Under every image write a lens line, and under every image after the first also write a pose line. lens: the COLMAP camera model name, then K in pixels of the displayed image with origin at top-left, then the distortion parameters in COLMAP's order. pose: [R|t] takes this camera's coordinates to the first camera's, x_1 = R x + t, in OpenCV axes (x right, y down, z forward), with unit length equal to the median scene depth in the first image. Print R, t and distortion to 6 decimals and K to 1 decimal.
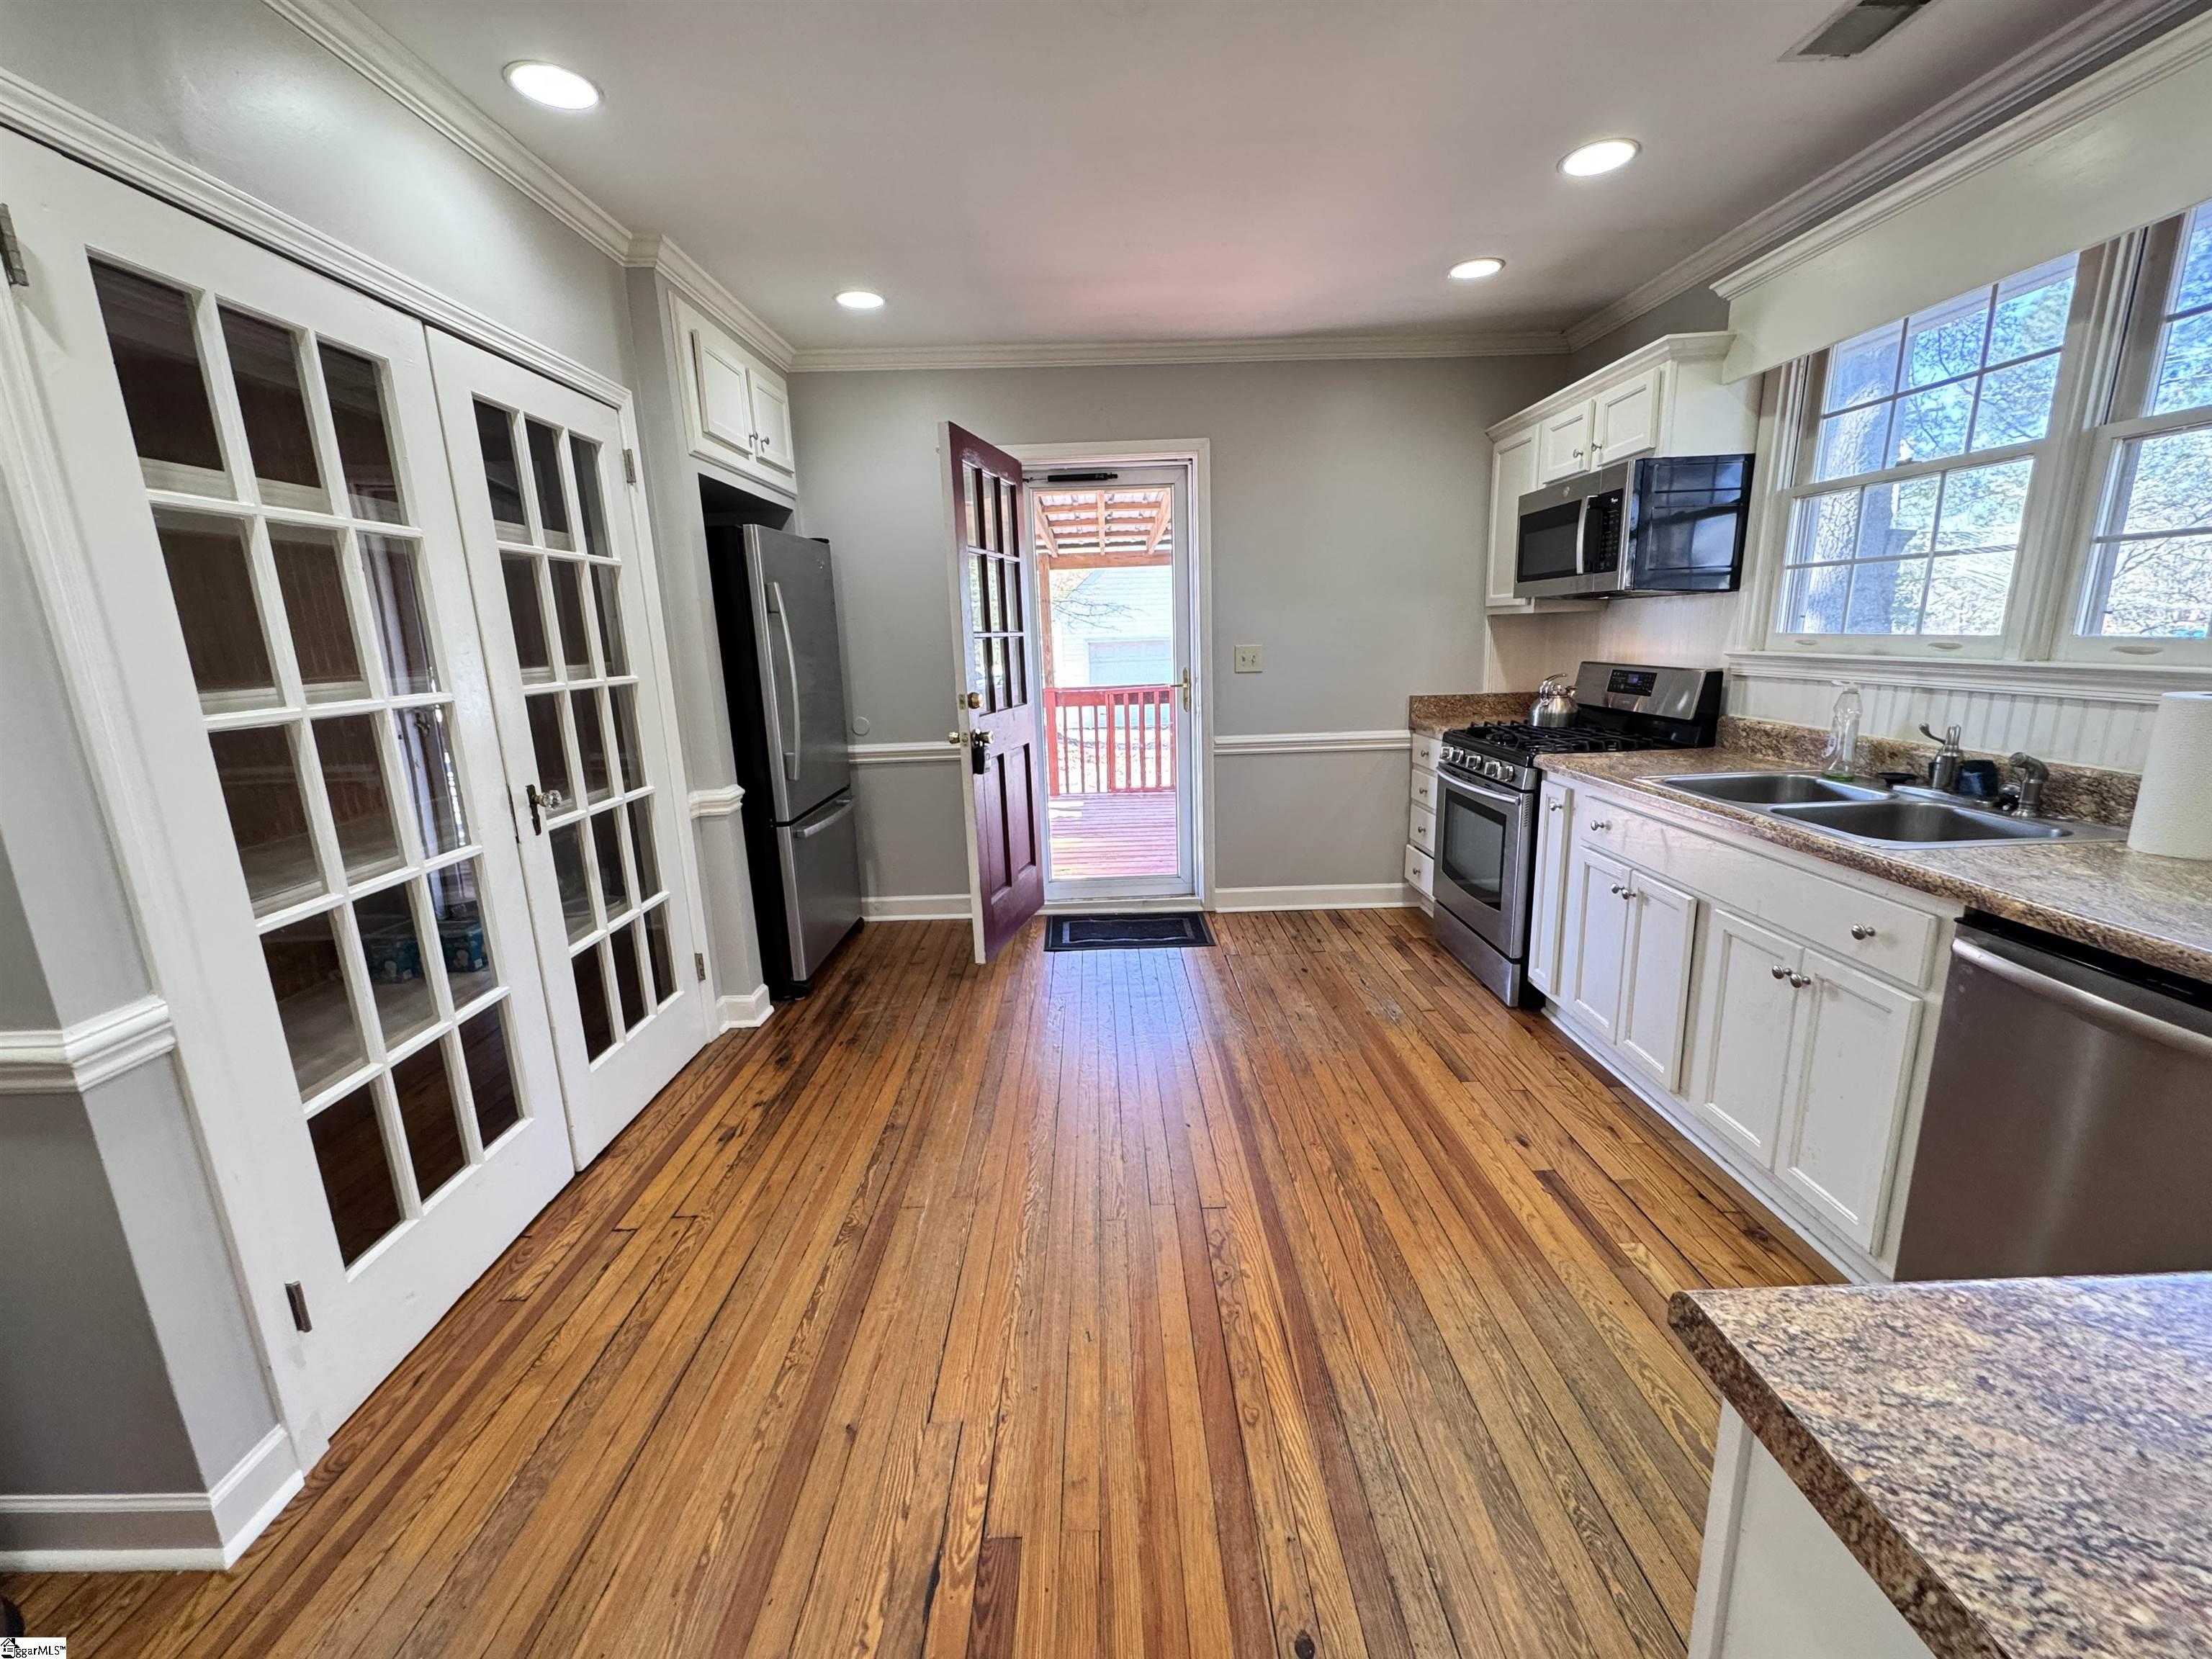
lens RADIAL K [[880.9, 0, 1105.5], [0, 880.9, 826.2], [0, 0, 1]] dist [-0.000039, 0.000357]
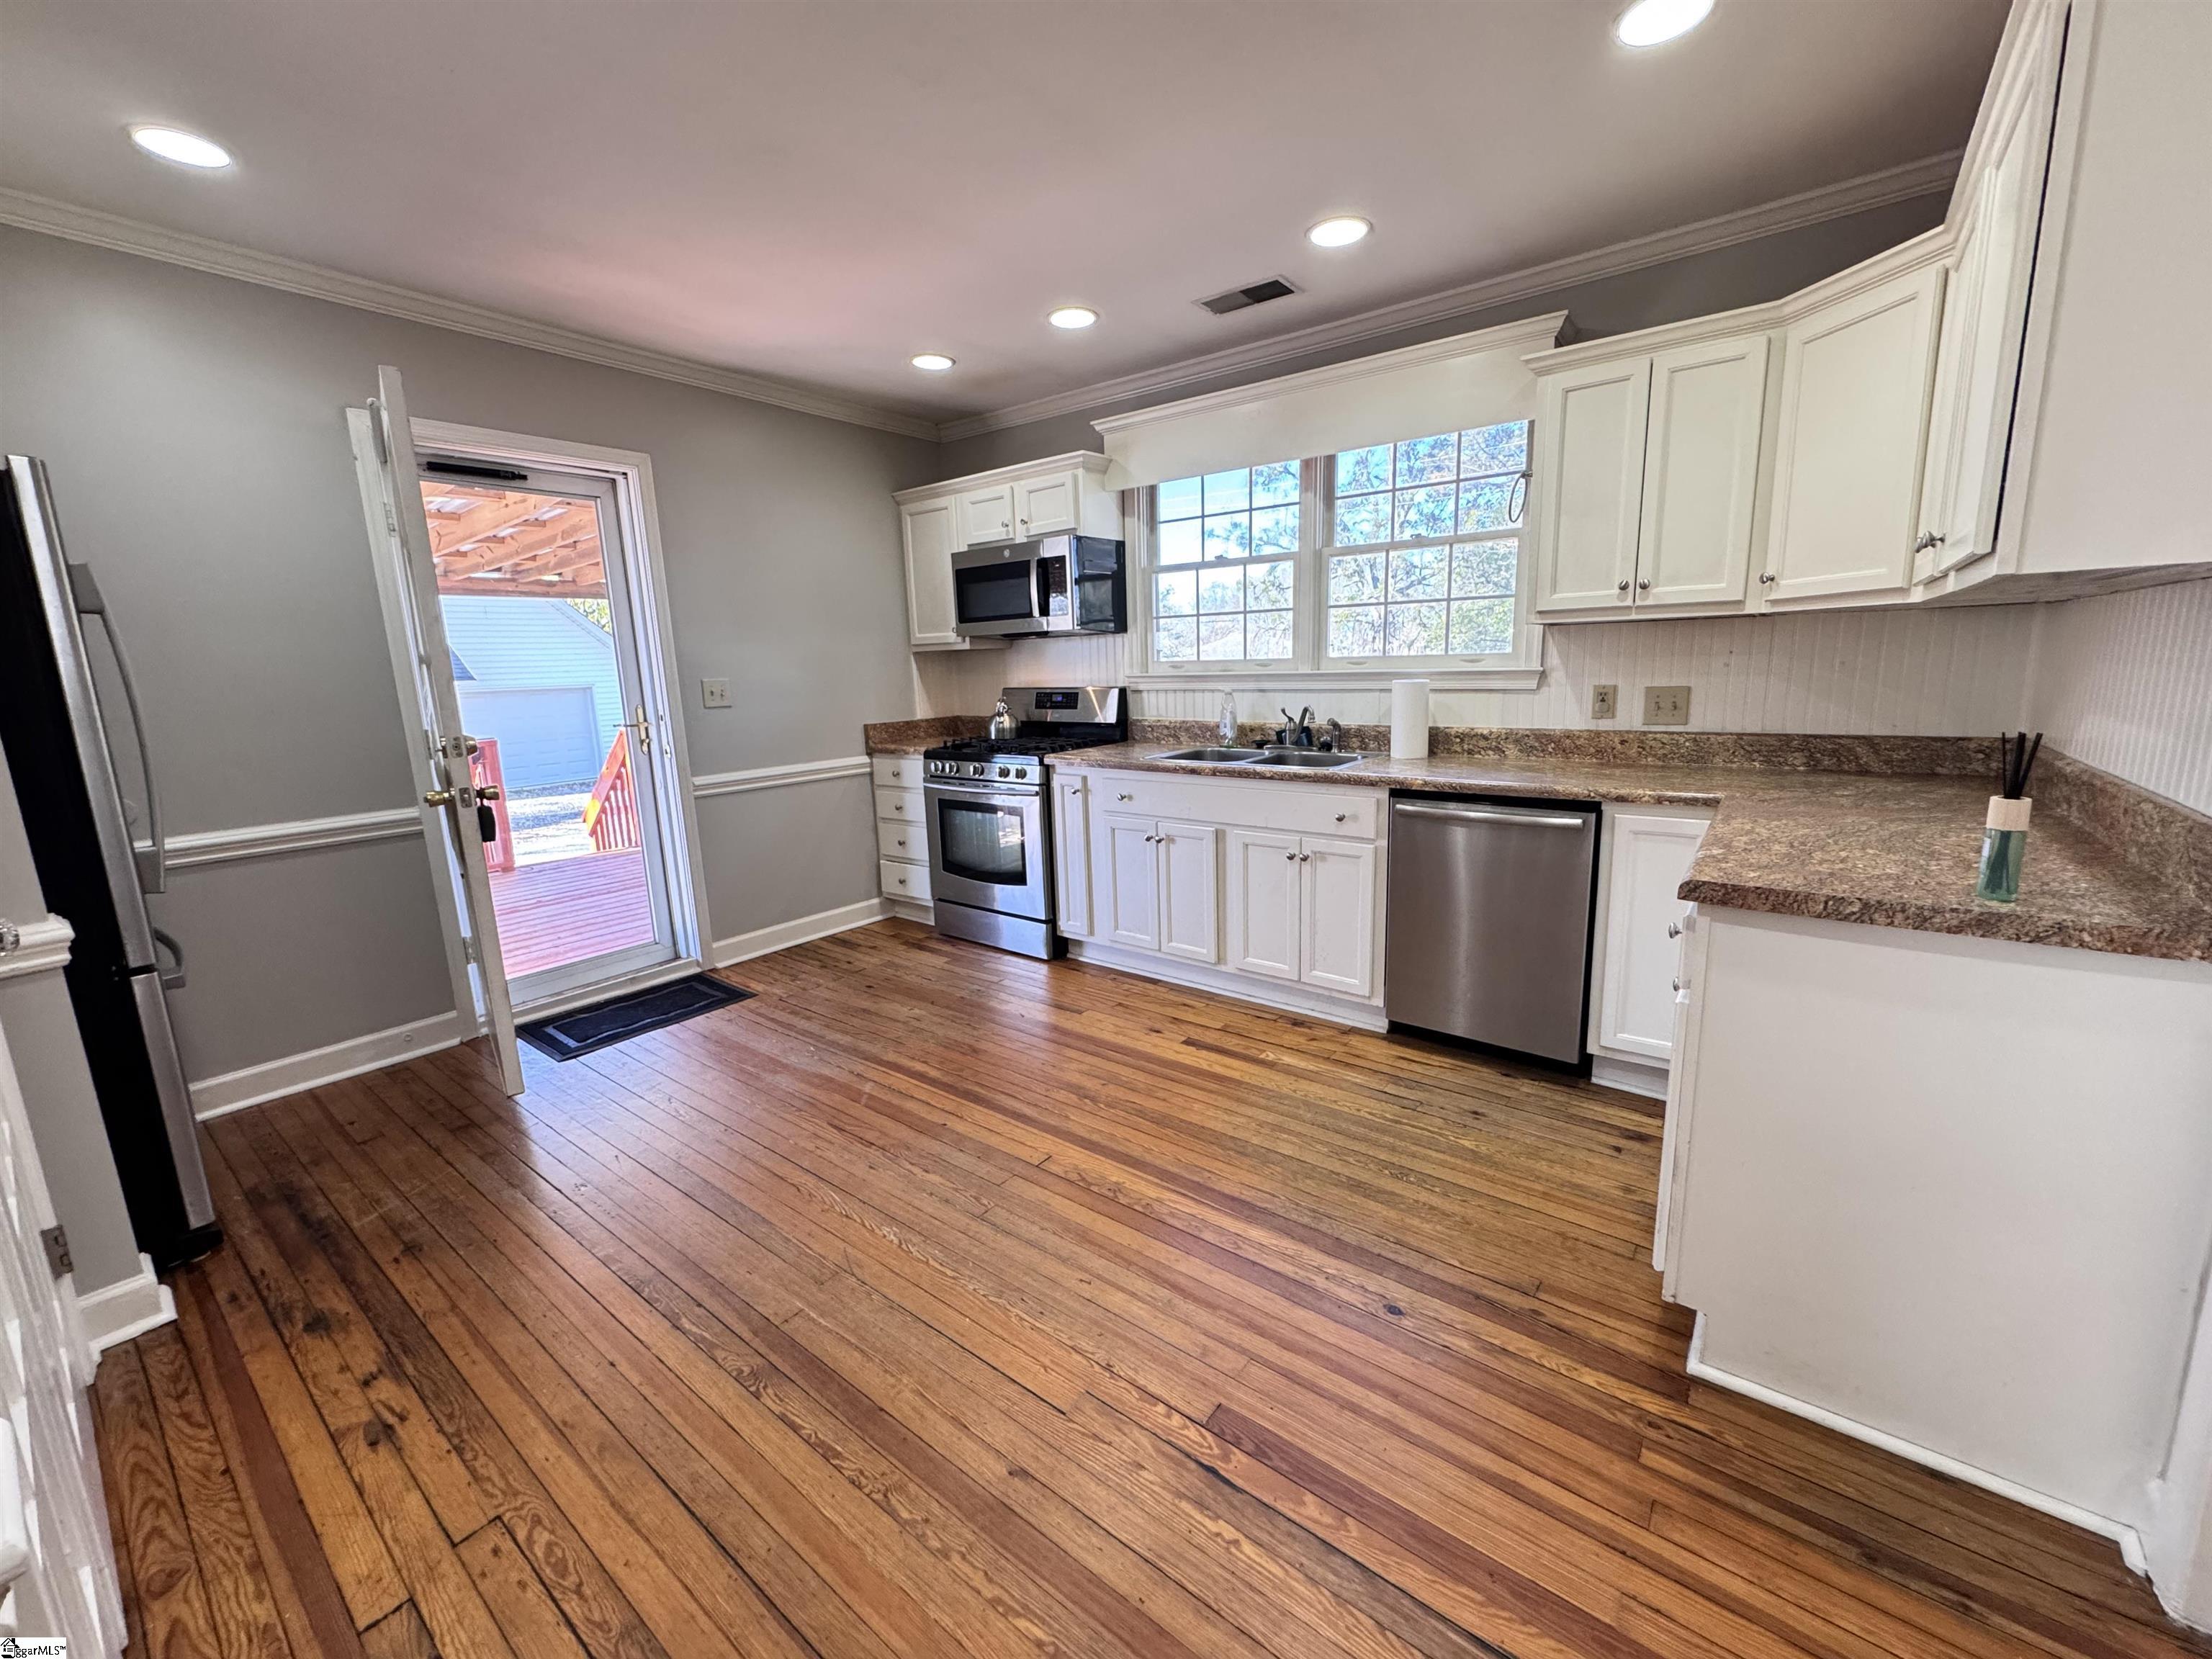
lens RADIAL K [[880.9, 0, 1107.6], [0, 880.9, 826.2], [0, 0, 1]] dist [-0.000039, 0.000357]
pose [[0.622549, -0.132833, 0.771225, -0.455544], [0.181206, 0.983175, 0.023065, 0.007165], [-0.761313, 0.125392, 0.636144, 0.135086]]
